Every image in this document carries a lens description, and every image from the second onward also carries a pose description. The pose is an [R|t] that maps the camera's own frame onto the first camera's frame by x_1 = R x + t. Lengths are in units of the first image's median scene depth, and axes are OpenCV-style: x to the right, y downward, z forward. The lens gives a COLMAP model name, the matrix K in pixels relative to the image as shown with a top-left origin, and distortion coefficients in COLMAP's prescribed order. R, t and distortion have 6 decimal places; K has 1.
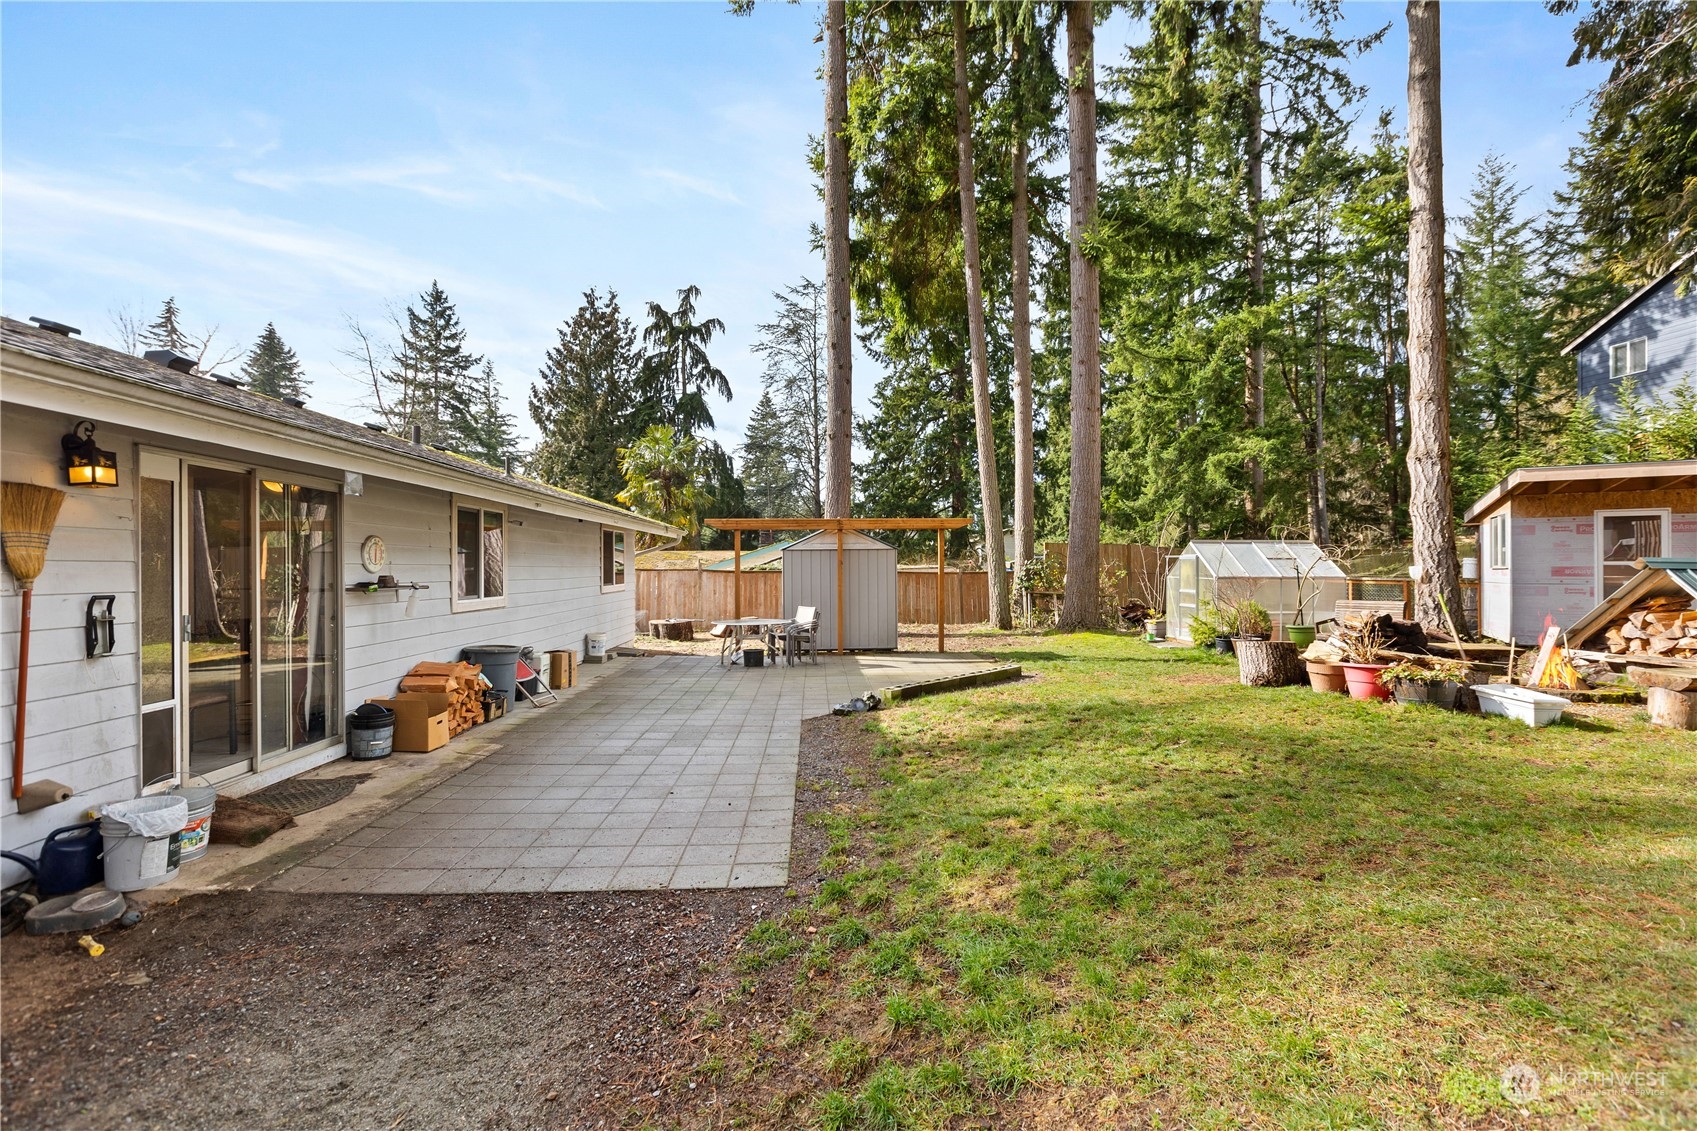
lens RADIAL K [[754.0, 0, 857.5], [0, 754.0, 567.2], [0, 0, 1]] dist [0.002905, -0.001605]
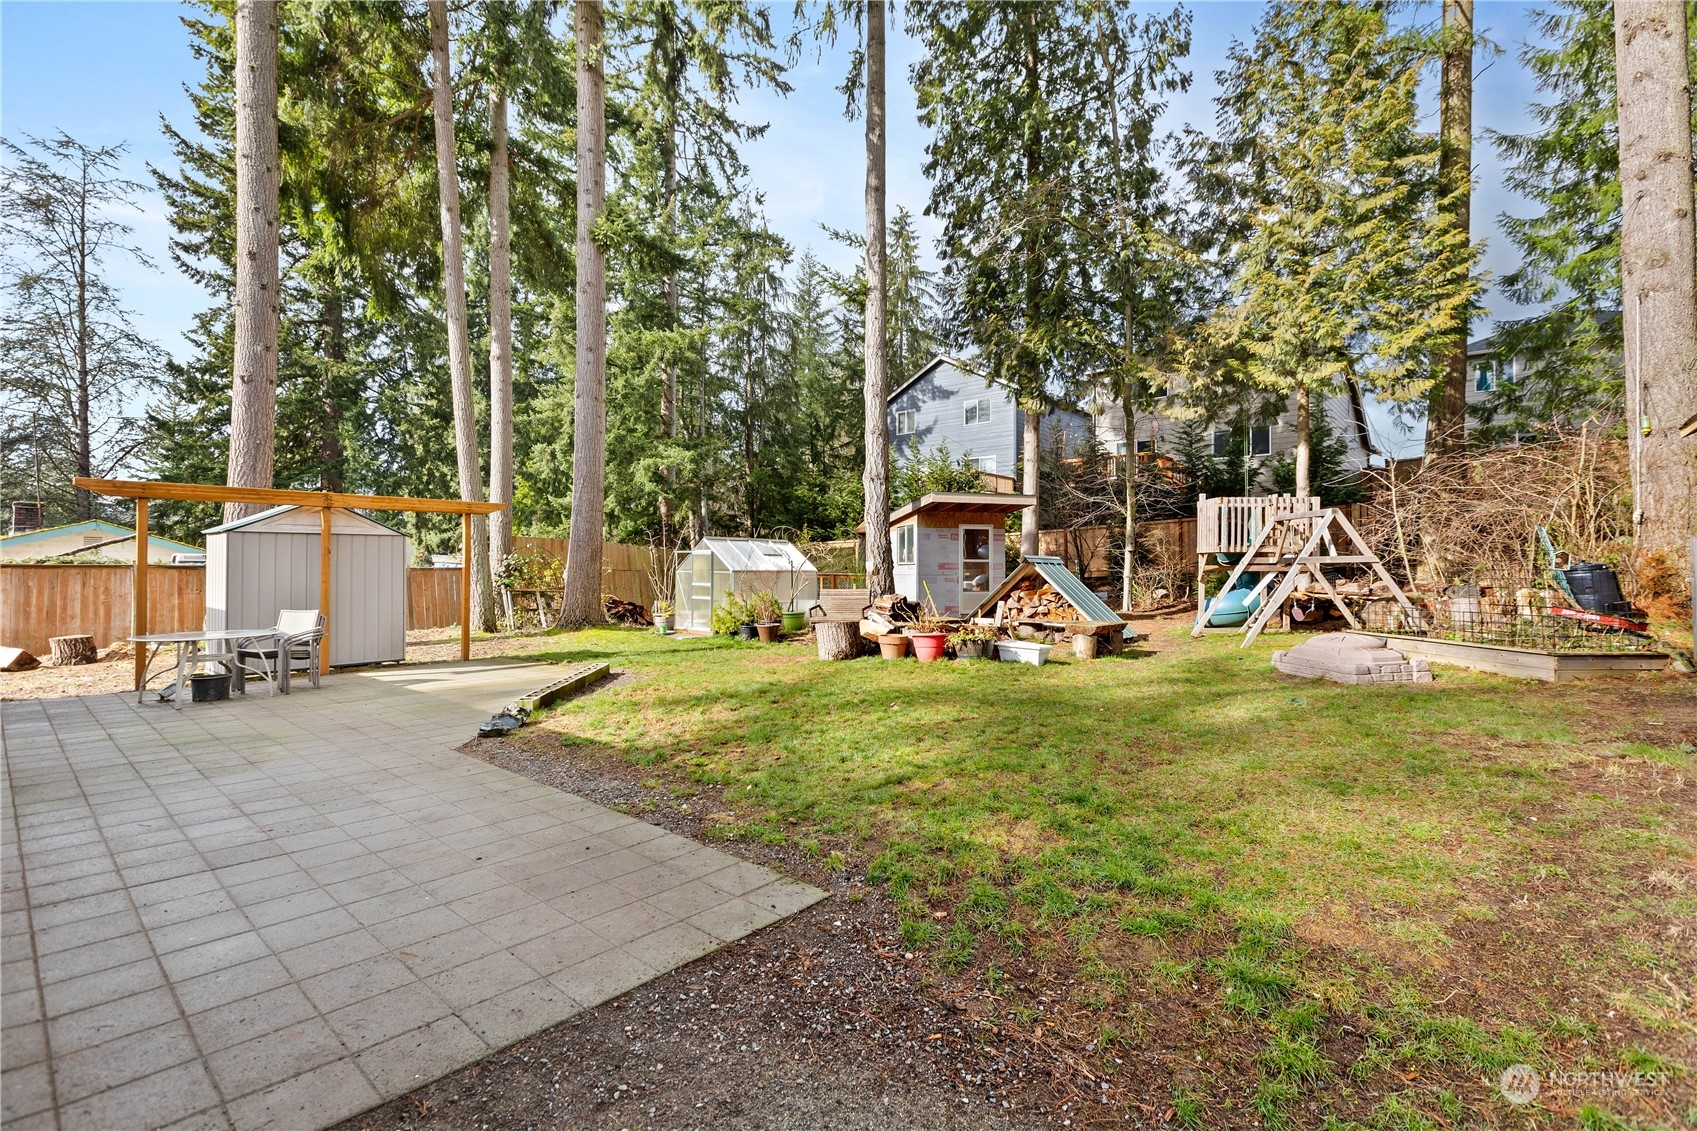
lens RADIAL K [[754.0, 0, 881.7], [0, 754.0, 555.7], [0, 0, 1]] dist [0.002905, -0.001605]
pose [[0.699506, 0.013287, 0.714503, -0.122623], [-0.002580, 0.999868, -0.016067, 0.006462], [-0.714622, 0.009396, 0.699448, 0.058533]]
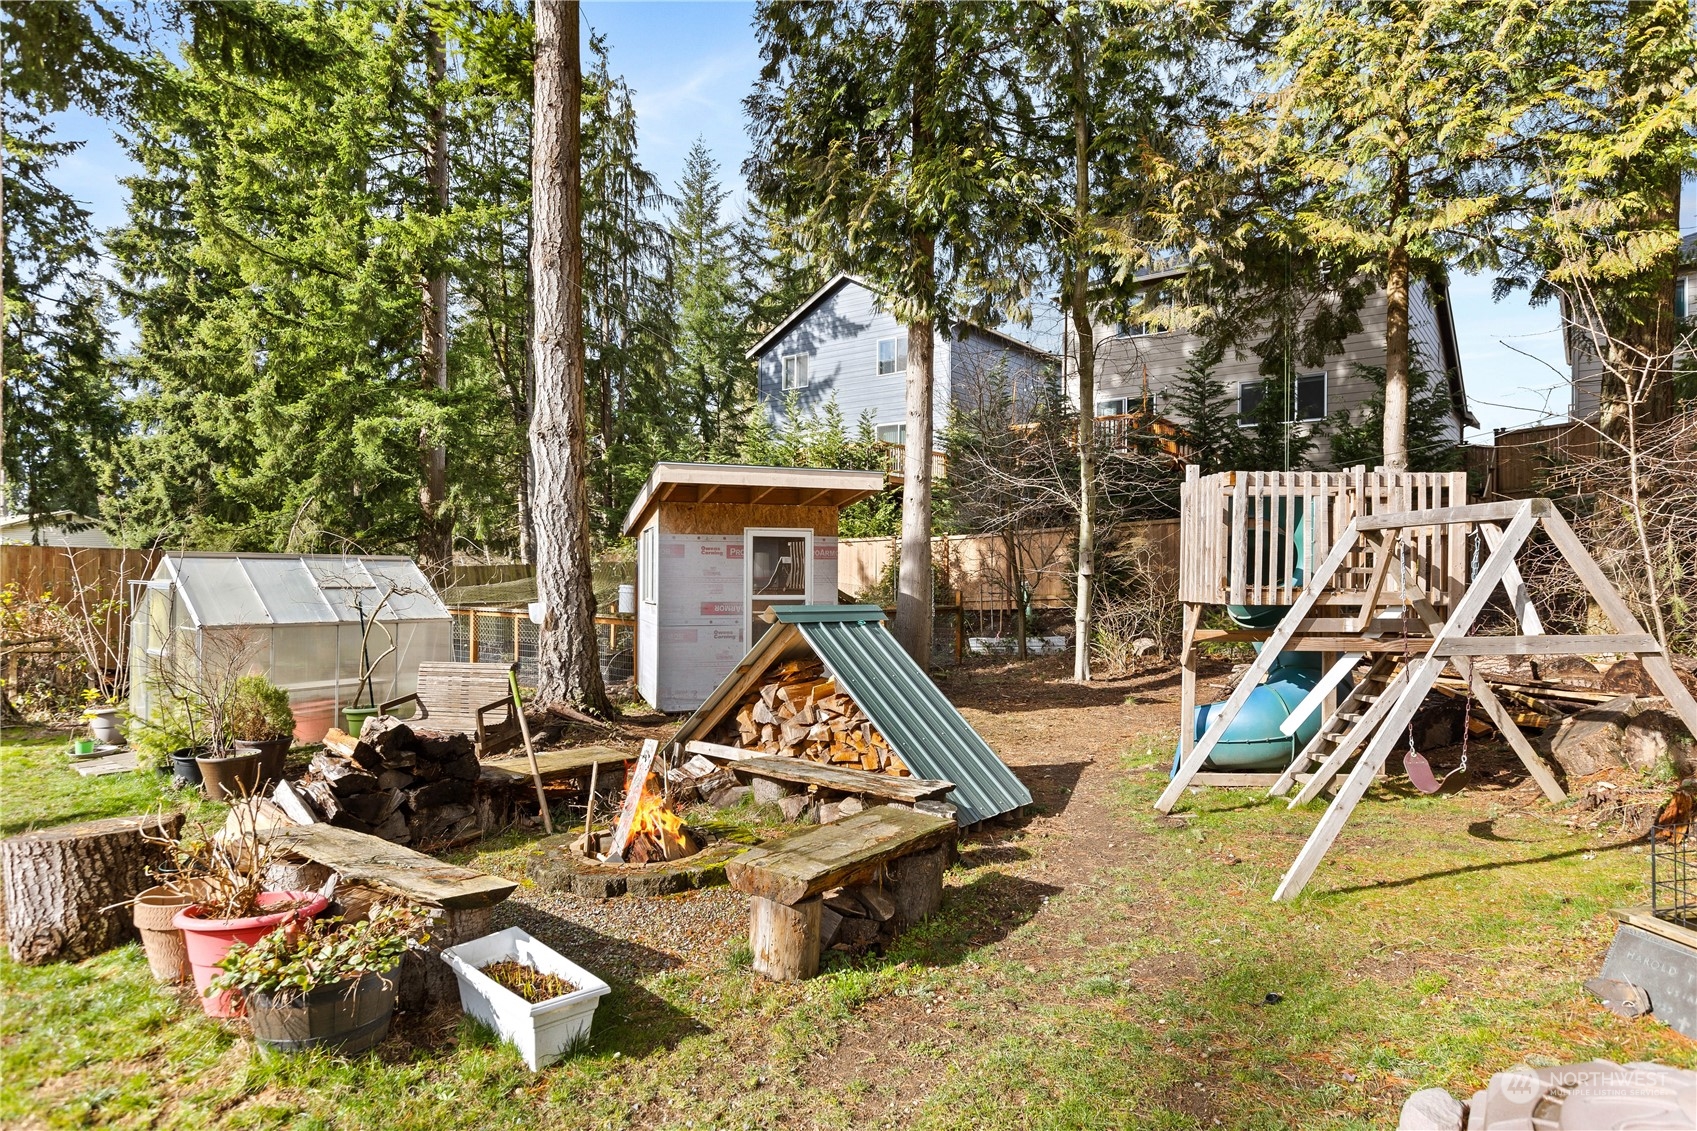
lens RADIAL K [[1028.4, 0, 842.9], [0, 1028.4, 573.1], [0, 0, 1]] dist [0.001943, 0.000759]
pose [[0.668236, 0.010013, 0.743882, 0.192656], [-0.006997, 0.999950, -0.007174, -0.016012], [-0.743916, -0.000411, 0.668272, 0.165995]]
